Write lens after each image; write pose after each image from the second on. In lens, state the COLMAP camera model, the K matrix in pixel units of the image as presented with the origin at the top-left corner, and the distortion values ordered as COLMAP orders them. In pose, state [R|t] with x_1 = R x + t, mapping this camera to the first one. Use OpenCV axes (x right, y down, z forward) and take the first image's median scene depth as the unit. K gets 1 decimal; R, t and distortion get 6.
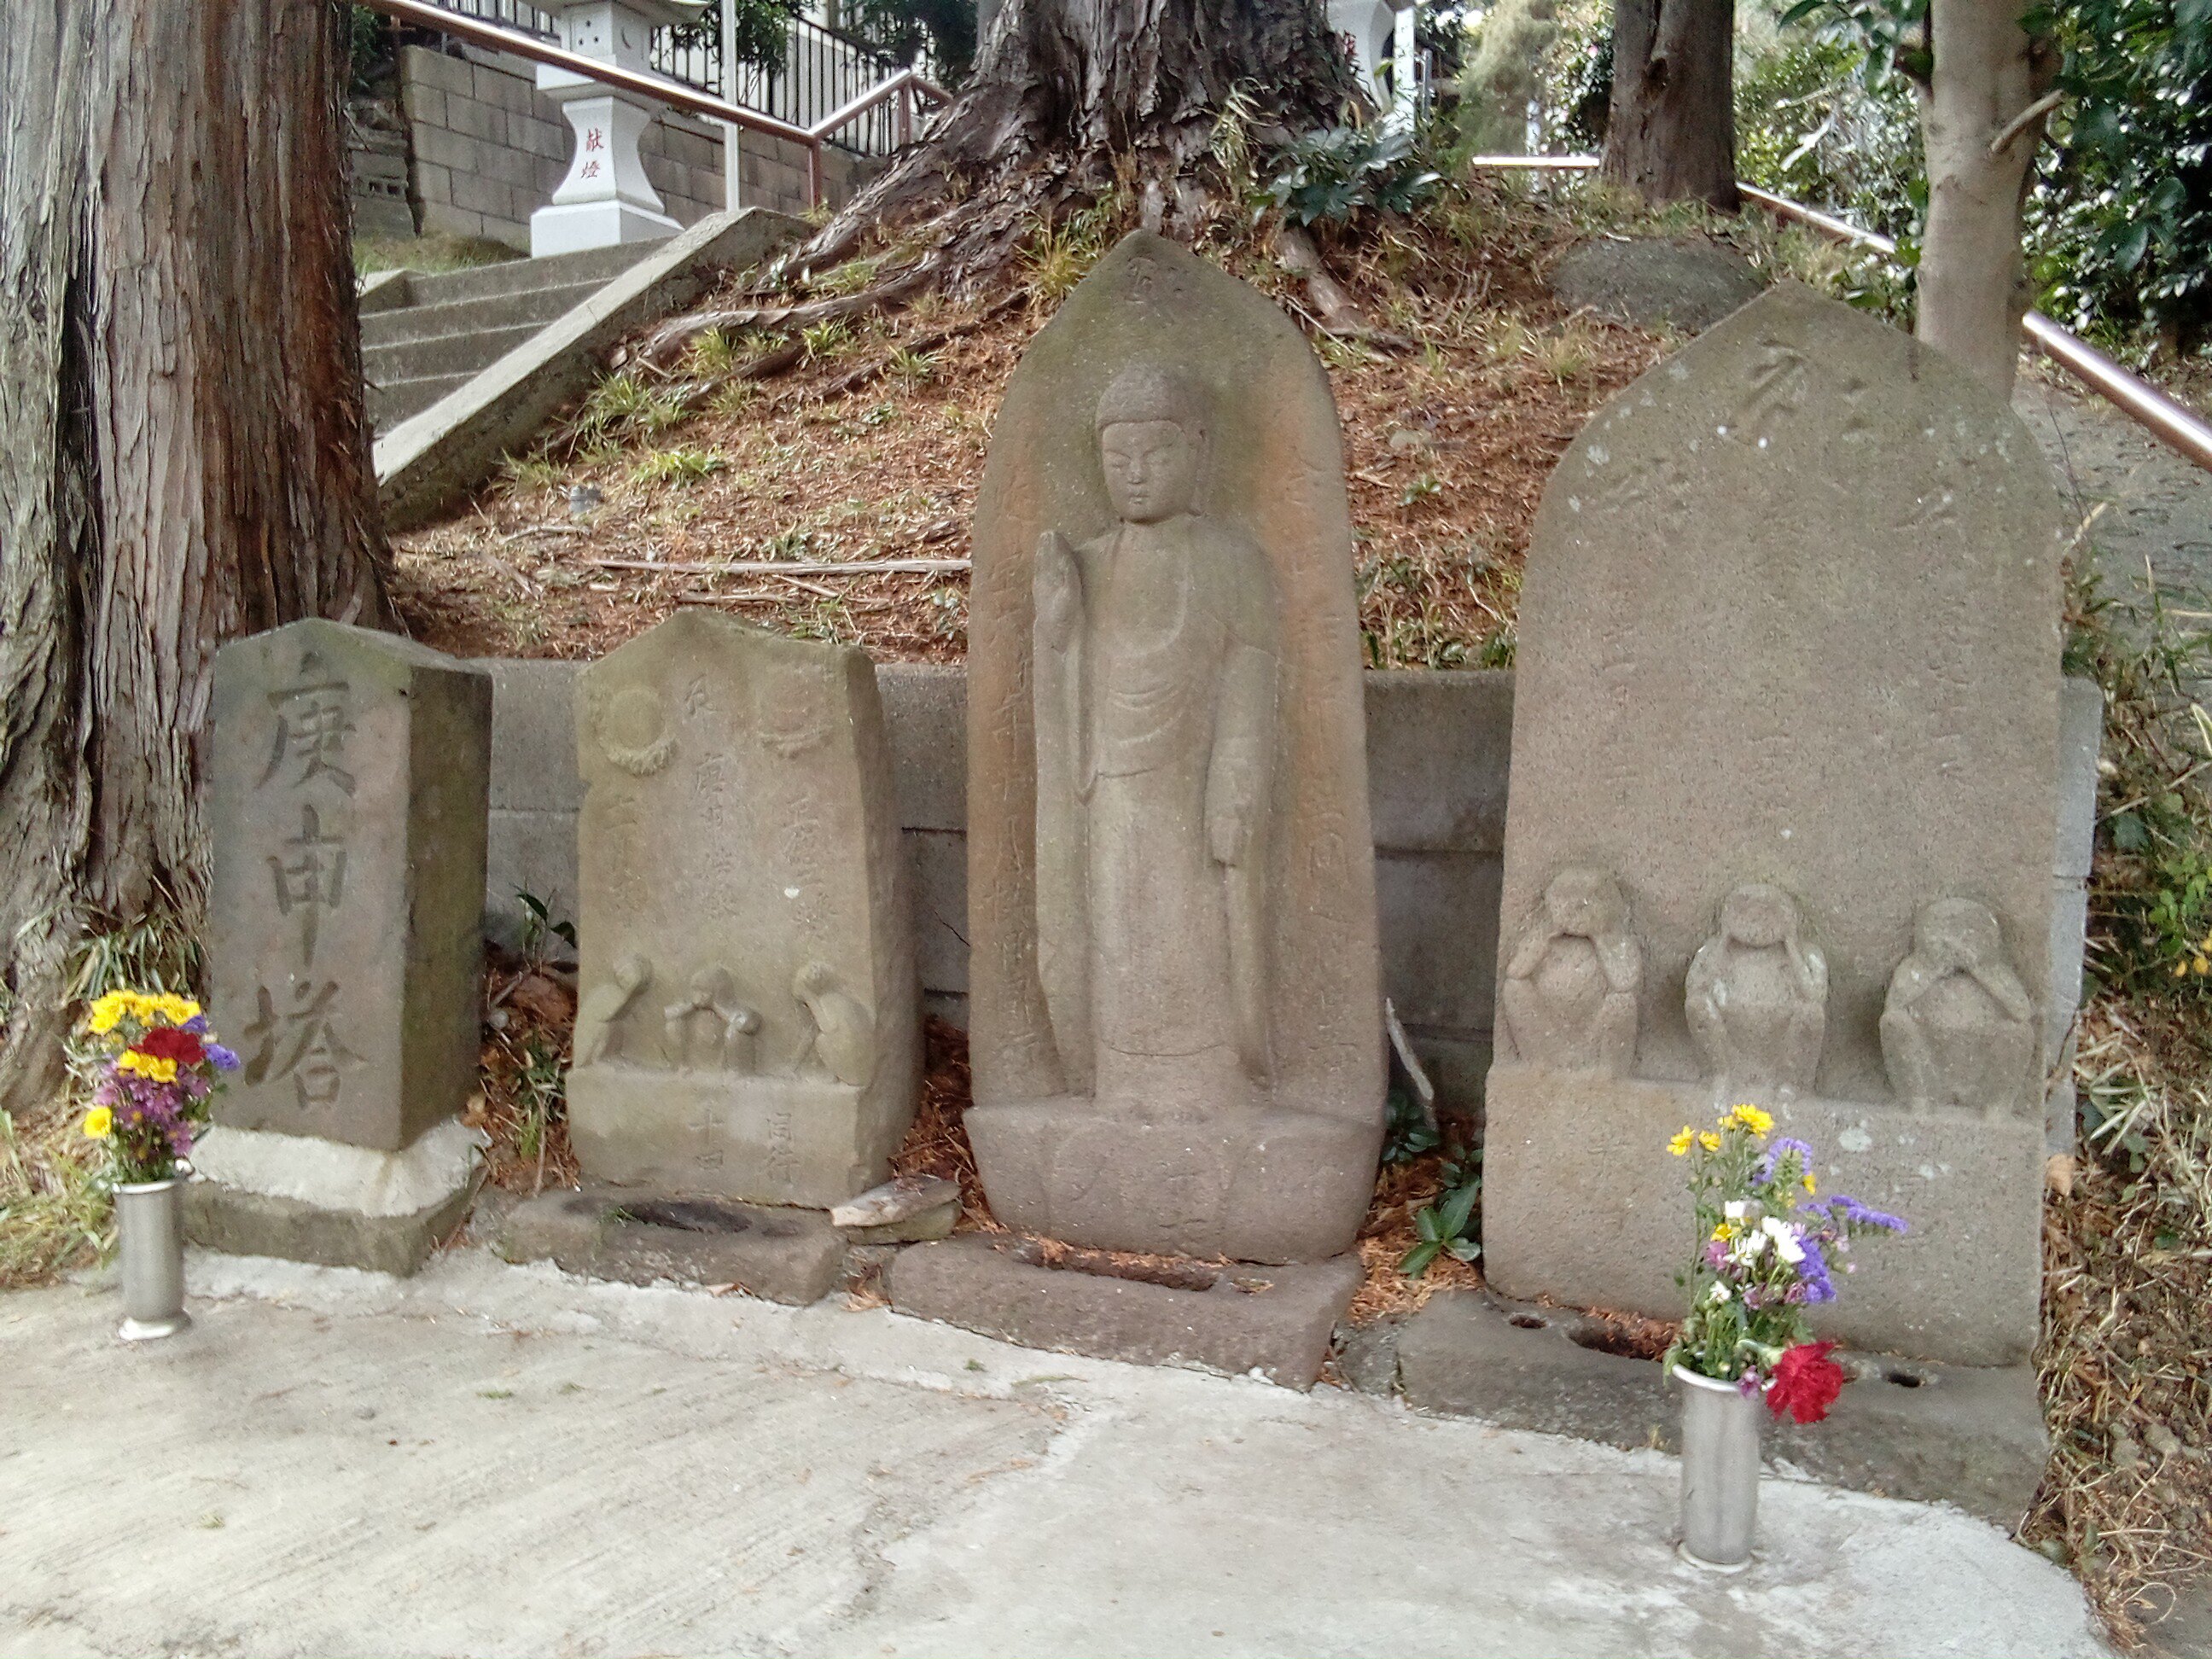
lens RADIAL K [[1818.4, 0, 1097.4], [0, 1818.4, 823.0], [0, 0, 1]] dist [0.074342, -0.123743]
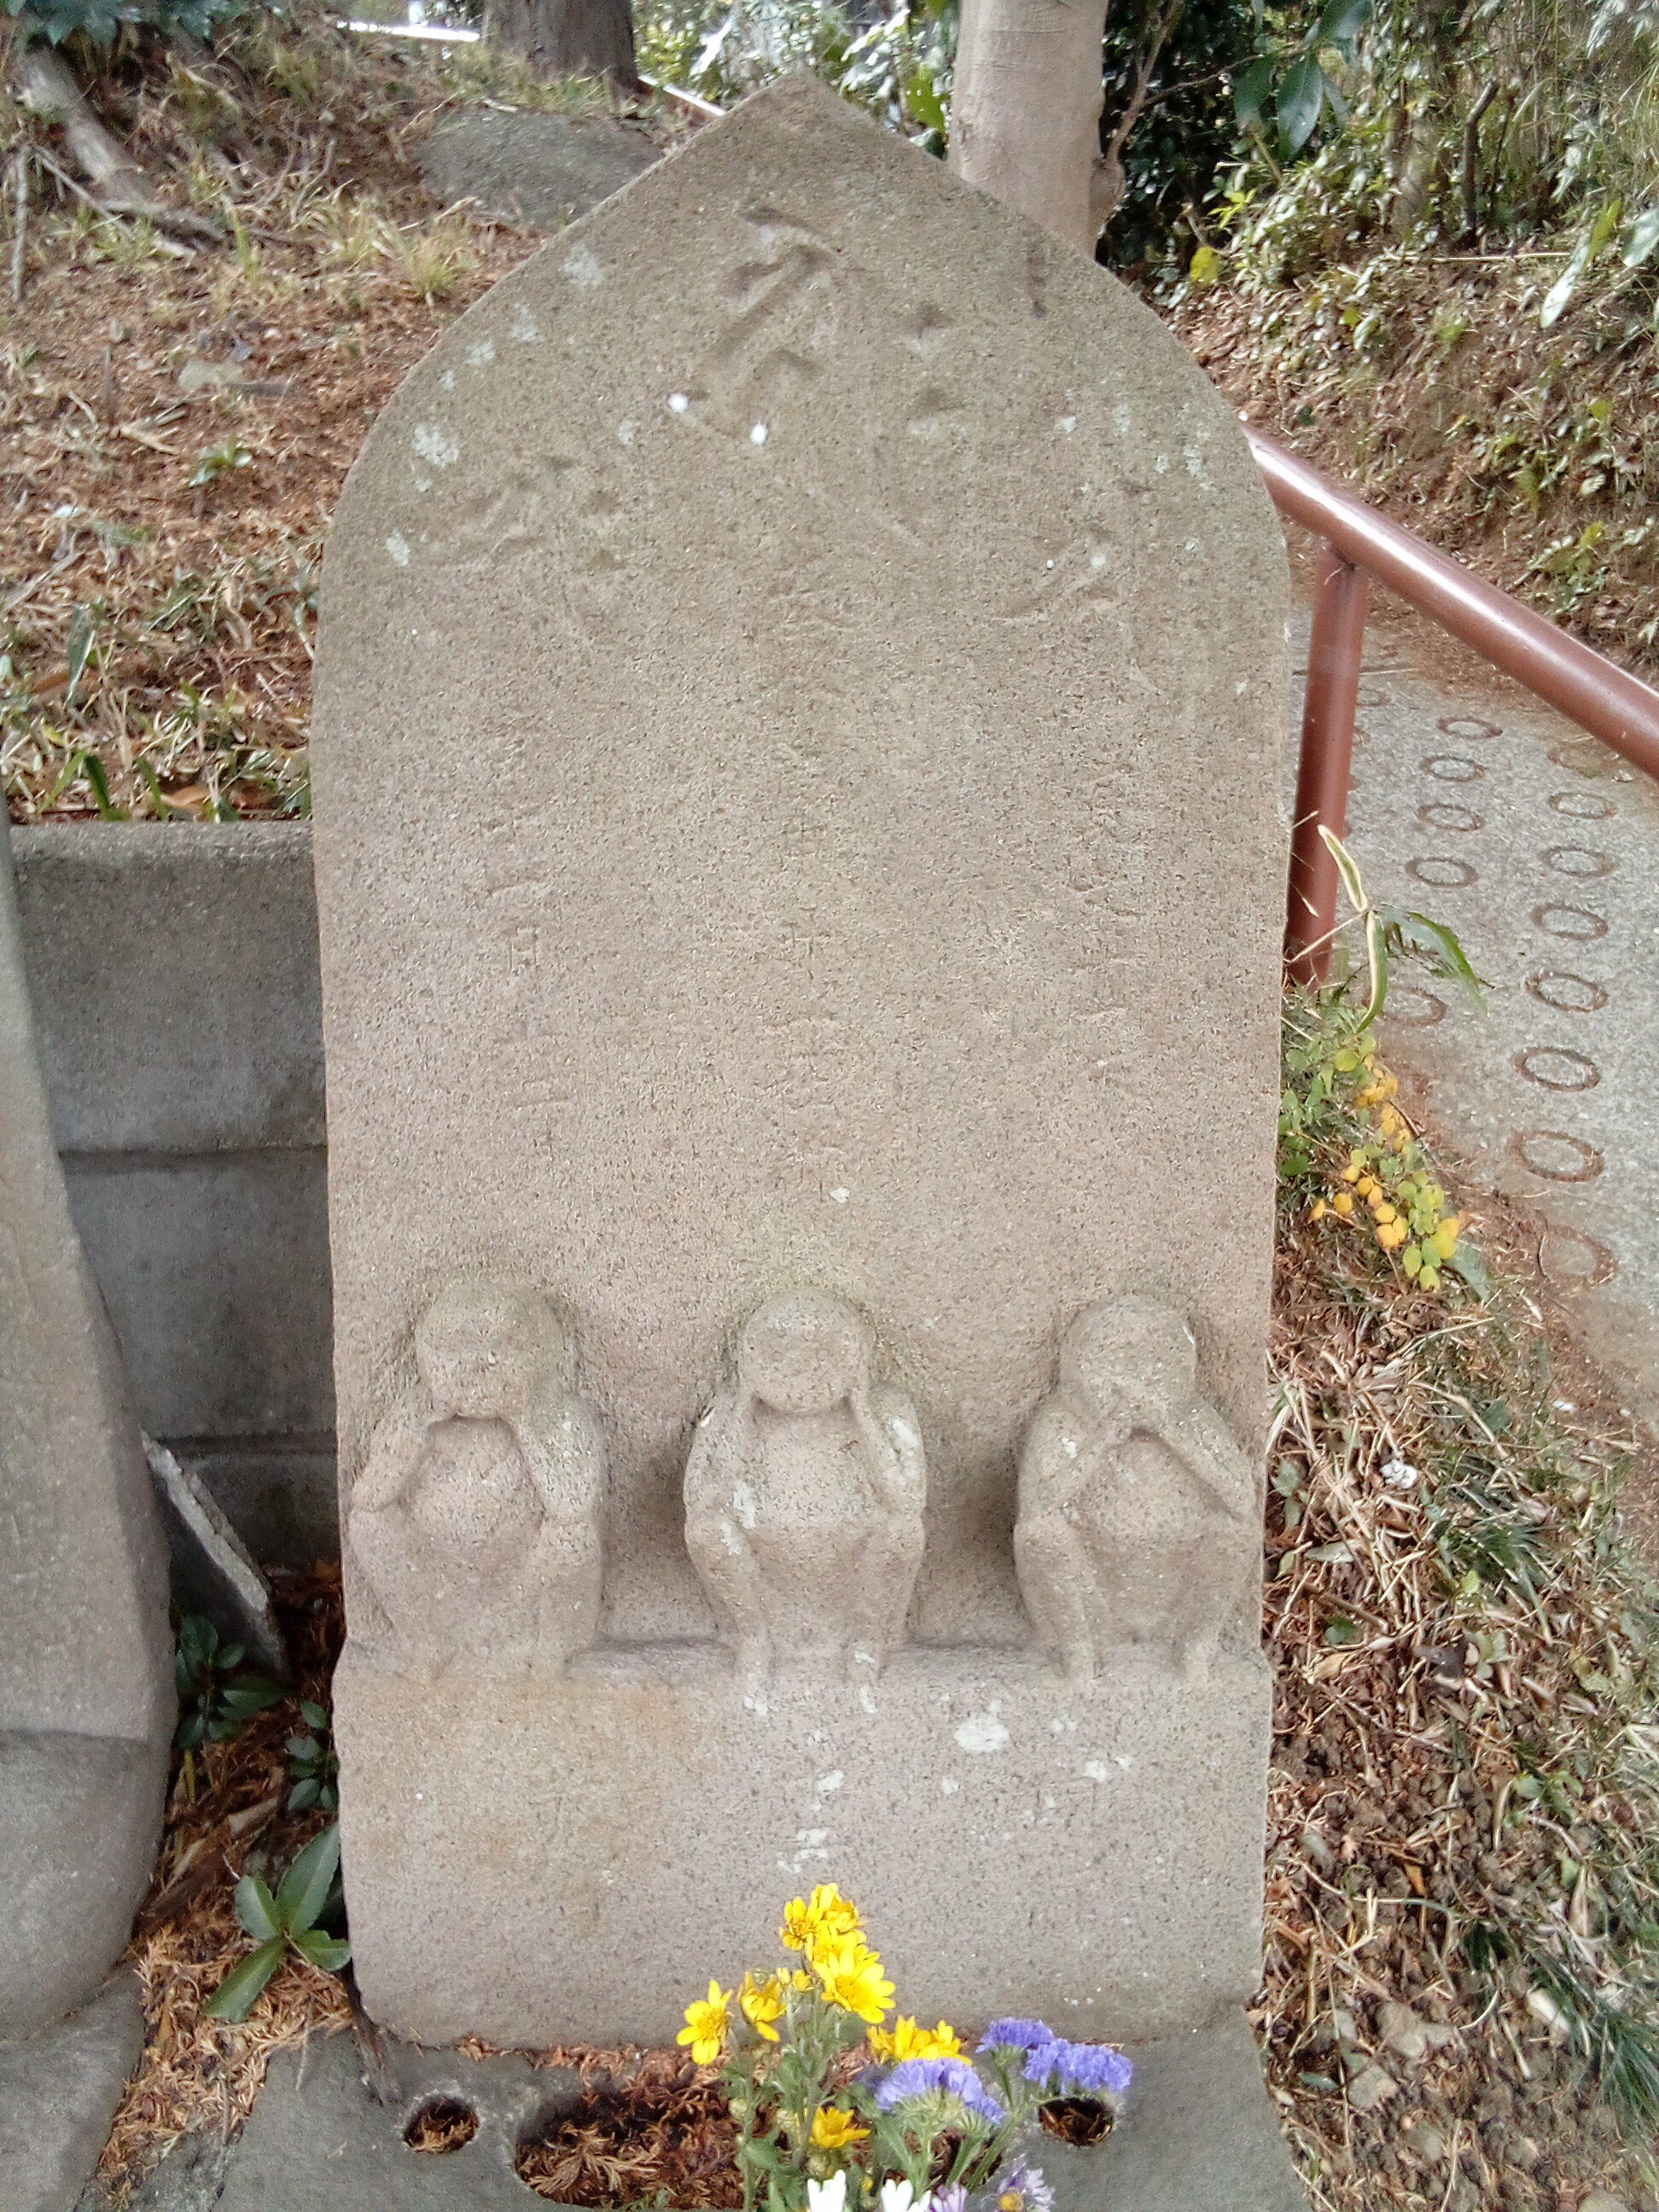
lens RADIAL K [[1818.4, 0, 829.5], [0, 1818.4, 1106.0], [0, 0, 1]] dist [0.074342, -0.123743]
pose [[0.913338, -0.116326, 0.390232, 0.147555], [0.047261, 0.982134, 0.182153, -0.104966], [-0.404449, -0.147925, 0.902518, 0.461539]]
